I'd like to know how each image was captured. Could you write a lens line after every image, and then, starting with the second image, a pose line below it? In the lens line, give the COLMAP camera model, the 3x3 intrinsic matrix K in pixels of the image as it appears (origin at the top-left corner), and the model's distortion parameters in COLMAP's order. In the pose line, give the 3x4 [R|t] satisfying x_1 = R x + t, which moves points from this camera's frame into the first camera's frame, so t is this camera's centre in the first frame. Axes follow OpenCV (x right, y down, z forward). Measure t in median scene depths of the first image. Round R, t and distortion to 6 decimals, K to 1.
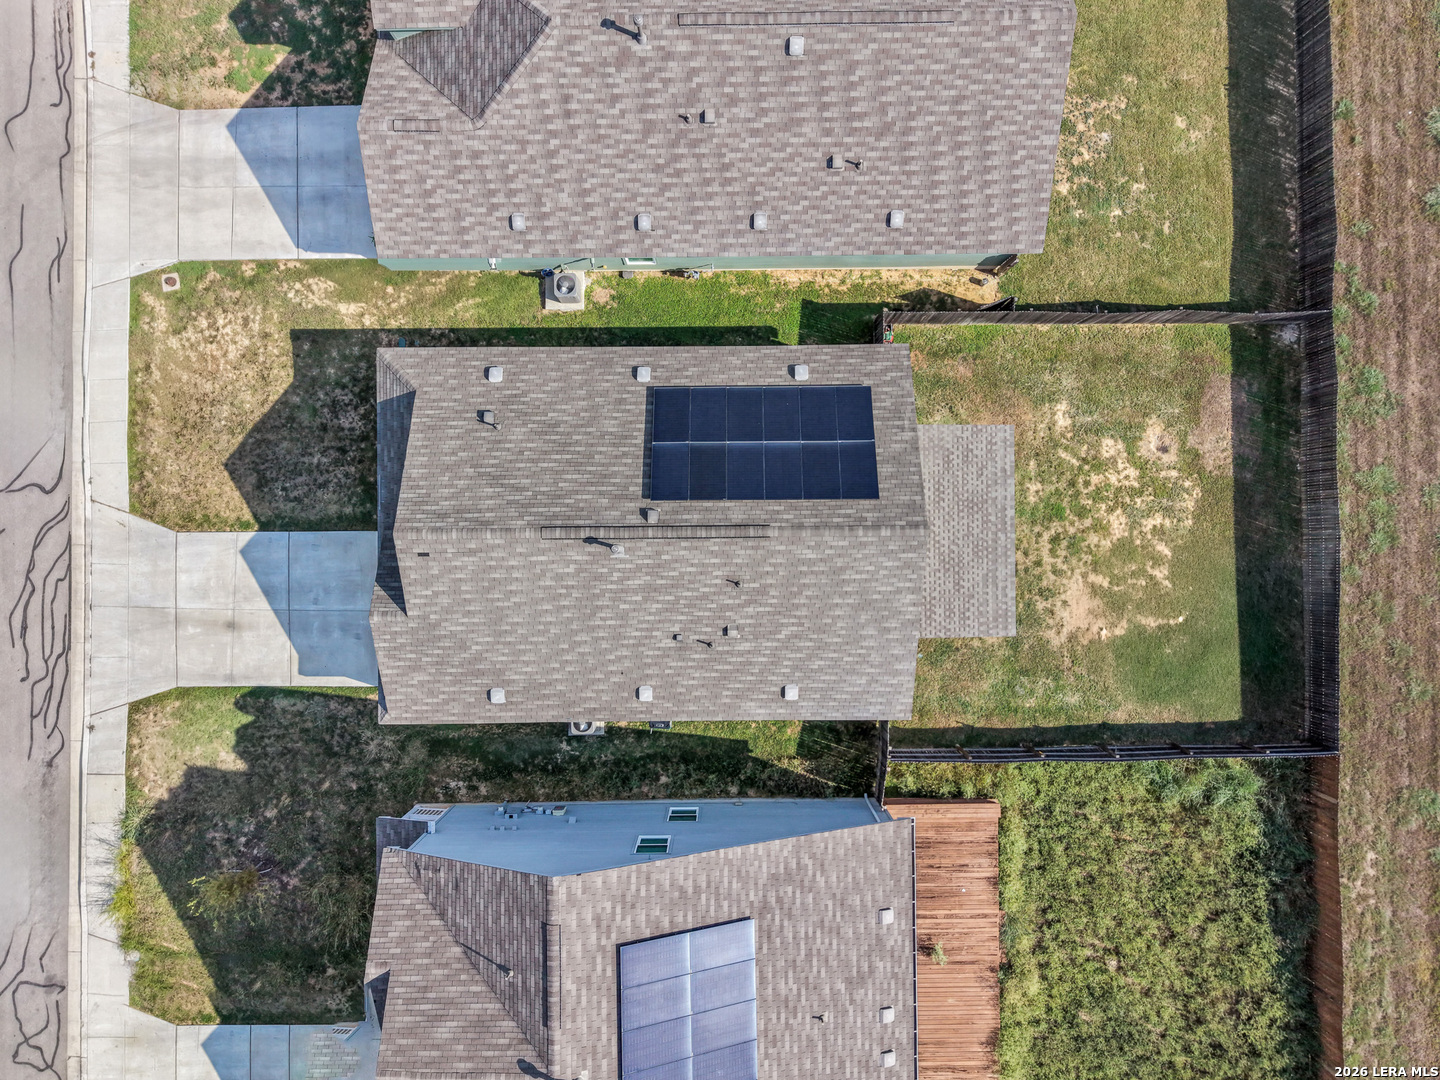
lens RADIAL K [[970.1, 0, 717.9], [0, 970.1, 543.2], [0, 0, 1]] dist [0.033469, -0.036479]
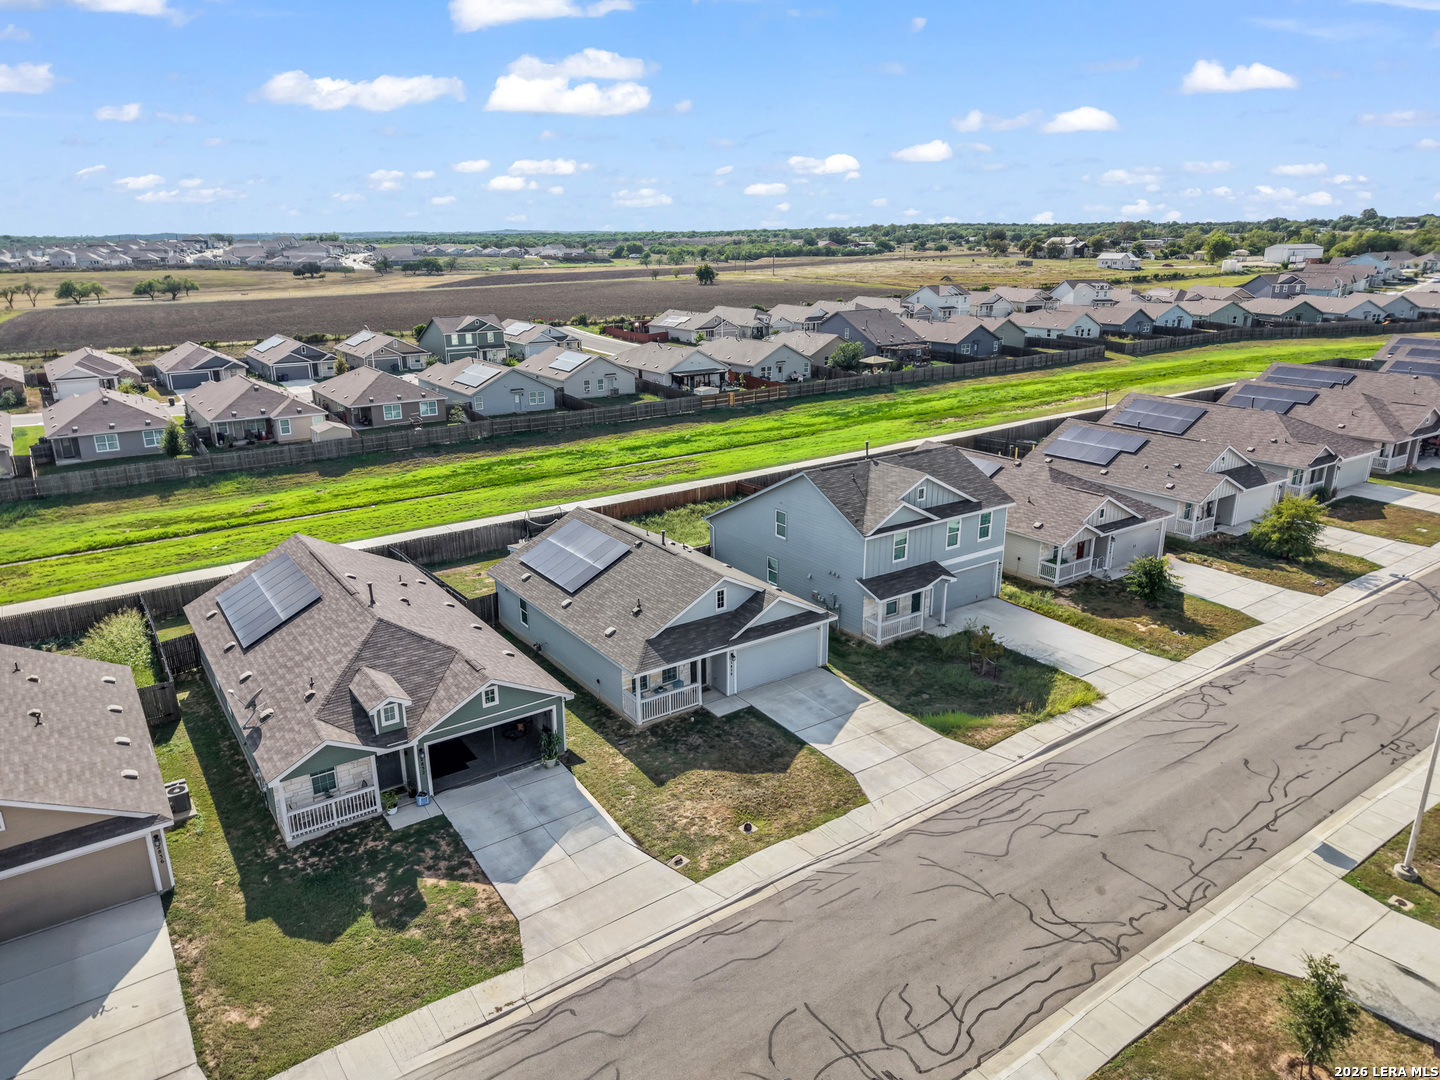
lens RADIAL K [[970.6, 0, 720.0], [0, 970.6, 540.0], [0, 0, 1]] dist [0.080187, -0.141865]
pose [[-0.567294, -0.241738, 0.787236, -1.326229], [0.823514, -0.168166, 0.541798, -0.739969], [0.001414, 0.955658, 0.294474, 0.373839]]
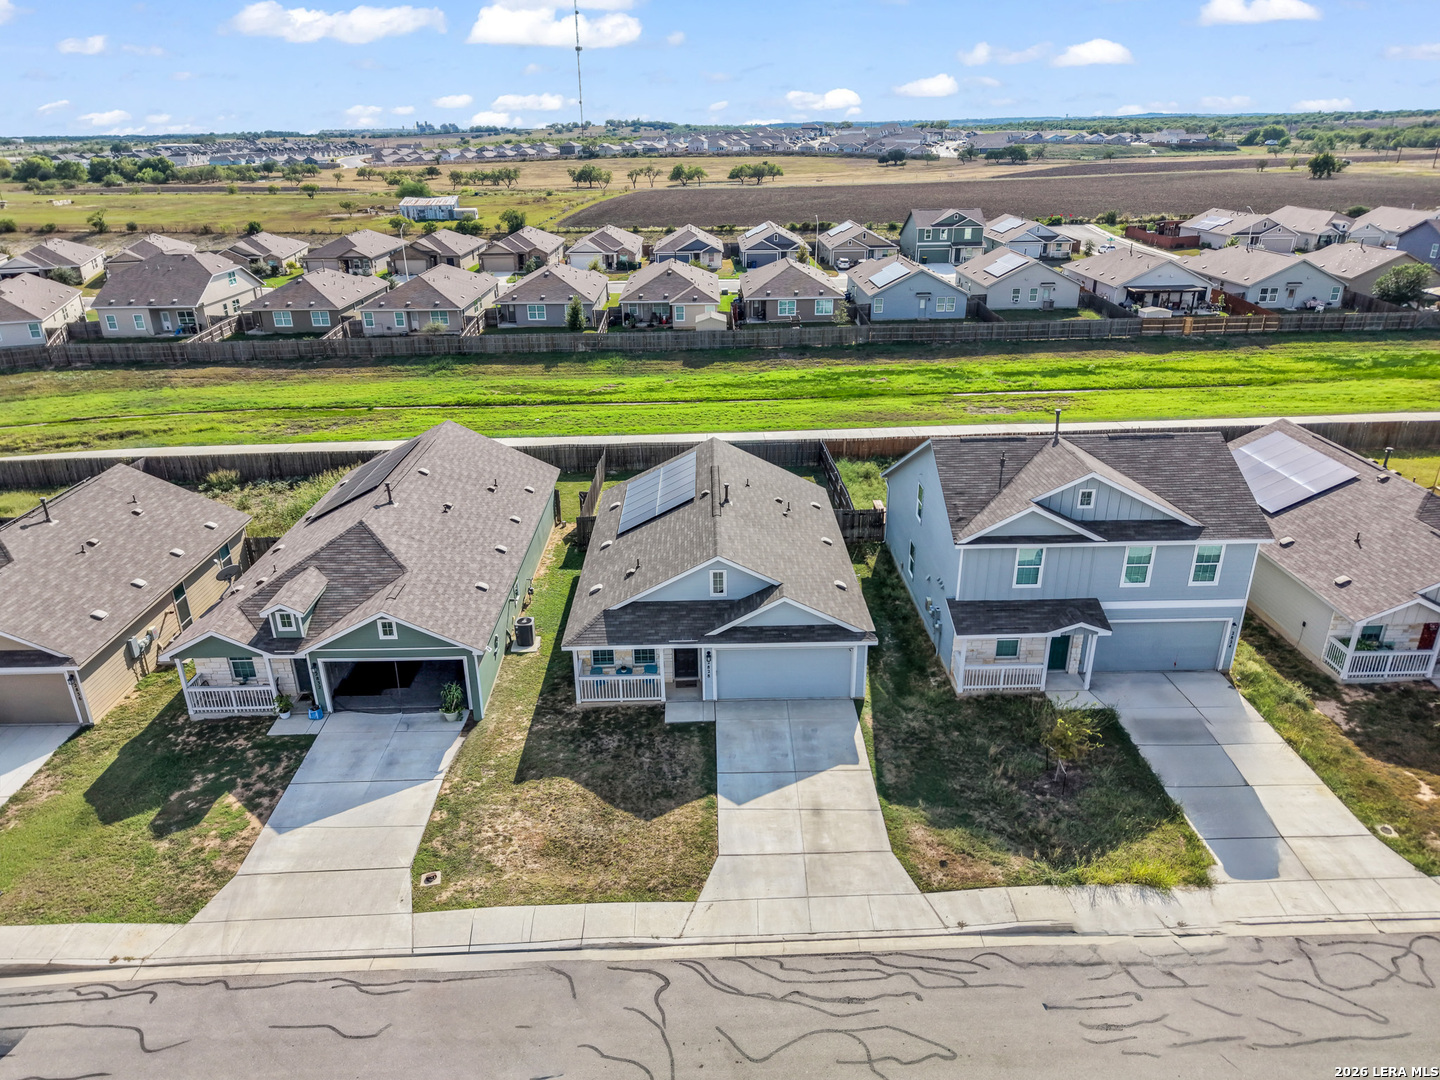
lens RADIAL K [[970.1, 0, 717.9], [0, 970.1, 543.2], [0, 0, 1]] dist [0.033469, -0.036479]
pose [[-0.009517, -0.391564, 0.920102, -1.253965], [0.999924, -0.010938, 0.005688, -0.013638], [0.007837, 0.920086, 0.391638, 0.389664]]
